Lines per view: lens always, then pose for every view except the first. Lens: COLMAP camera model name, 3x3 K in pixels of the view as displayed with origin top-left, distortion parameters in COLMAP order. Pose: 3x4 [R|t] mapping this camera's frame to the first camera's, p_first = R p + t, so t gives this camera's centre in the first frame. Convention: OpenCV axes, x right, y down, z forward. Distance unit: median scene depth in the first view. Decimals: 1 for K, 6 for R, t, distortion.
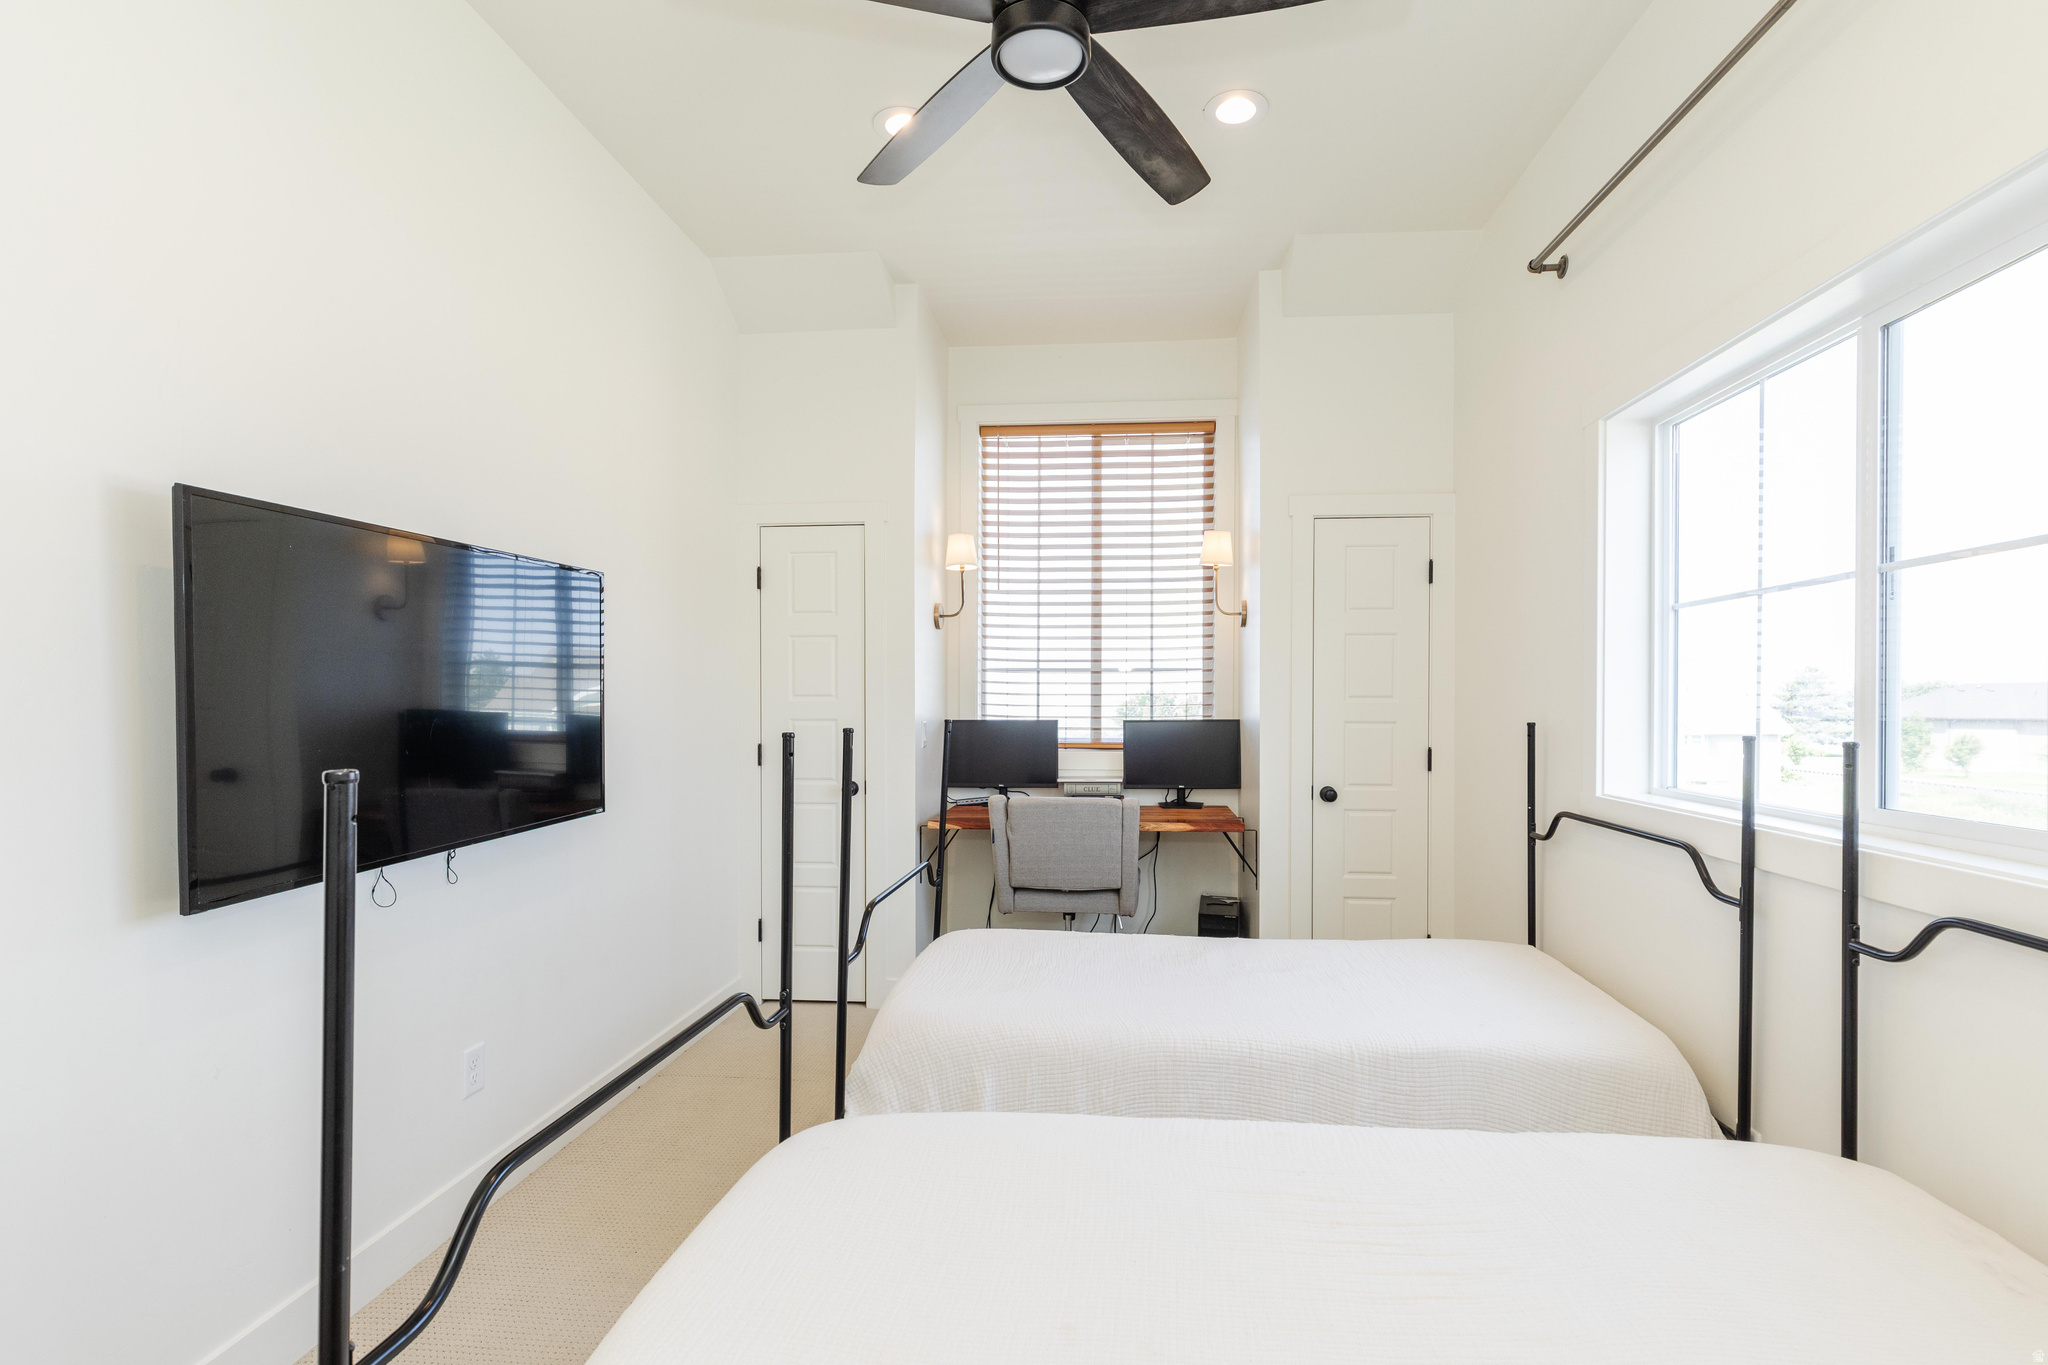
lens RADIAL K [[934.1, 0, 1021.8], [0, 934.1, 692.6], [0, 0, 1]] dist [0.006455, -0.000284]
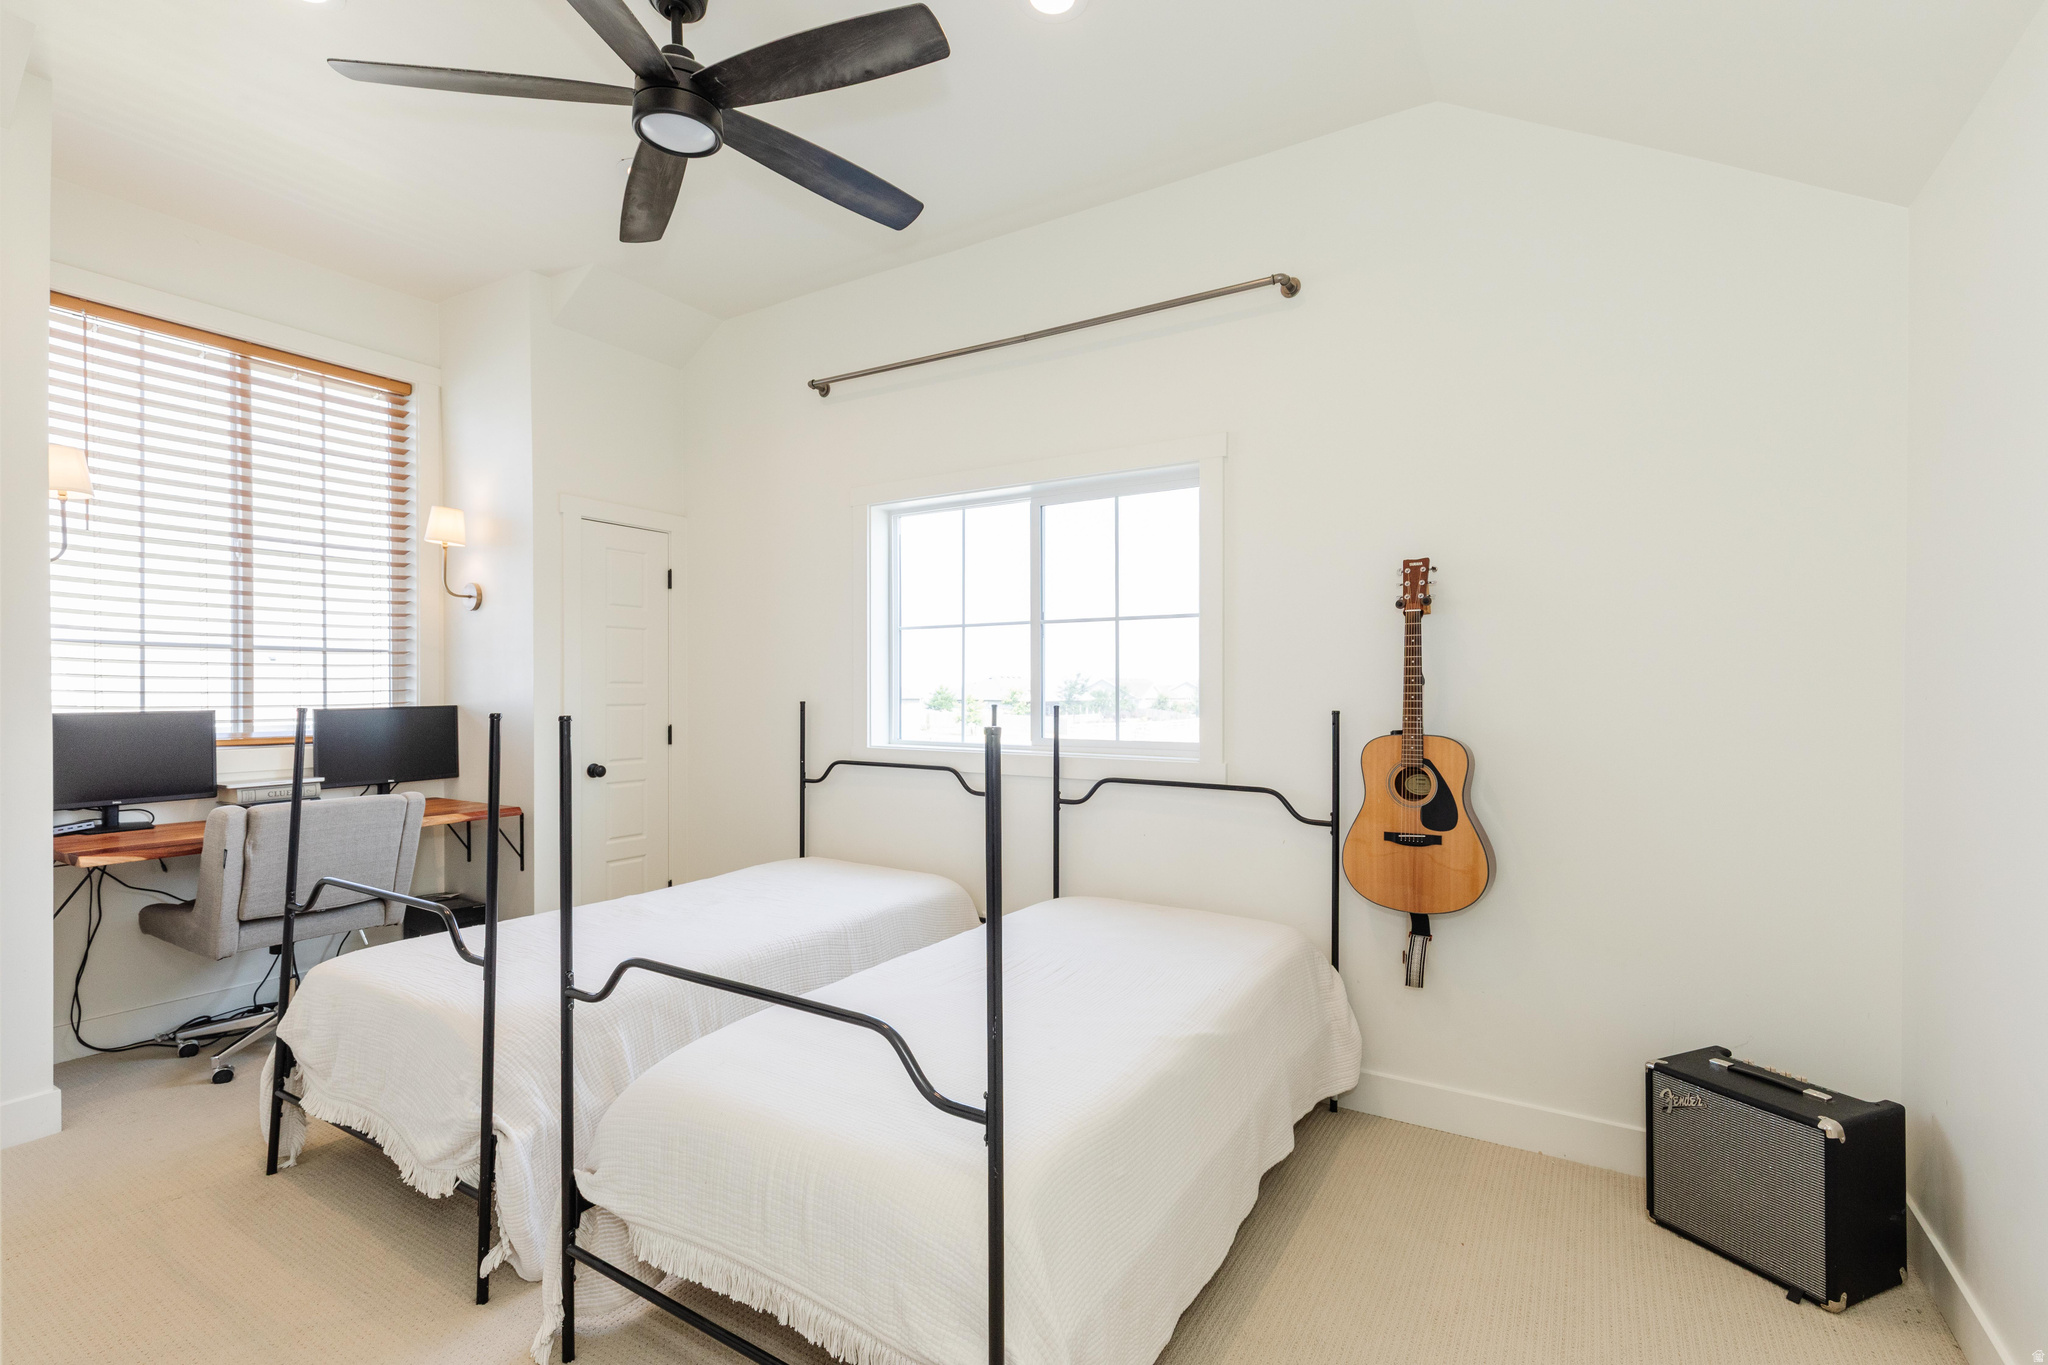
lens RADIAL K [[935.4, 0, 1031.8], [0, 935.4, 671.8], [0, 0, 1]] dist [0.010213, -0.000754]
pose [[0.445630, 0.015317, 0.895086, -0.364114], [-0.008353, 0.999881, -0.012951, 0.001596], [-0.895178, -0.001705, 0.445705, 0.036628]]
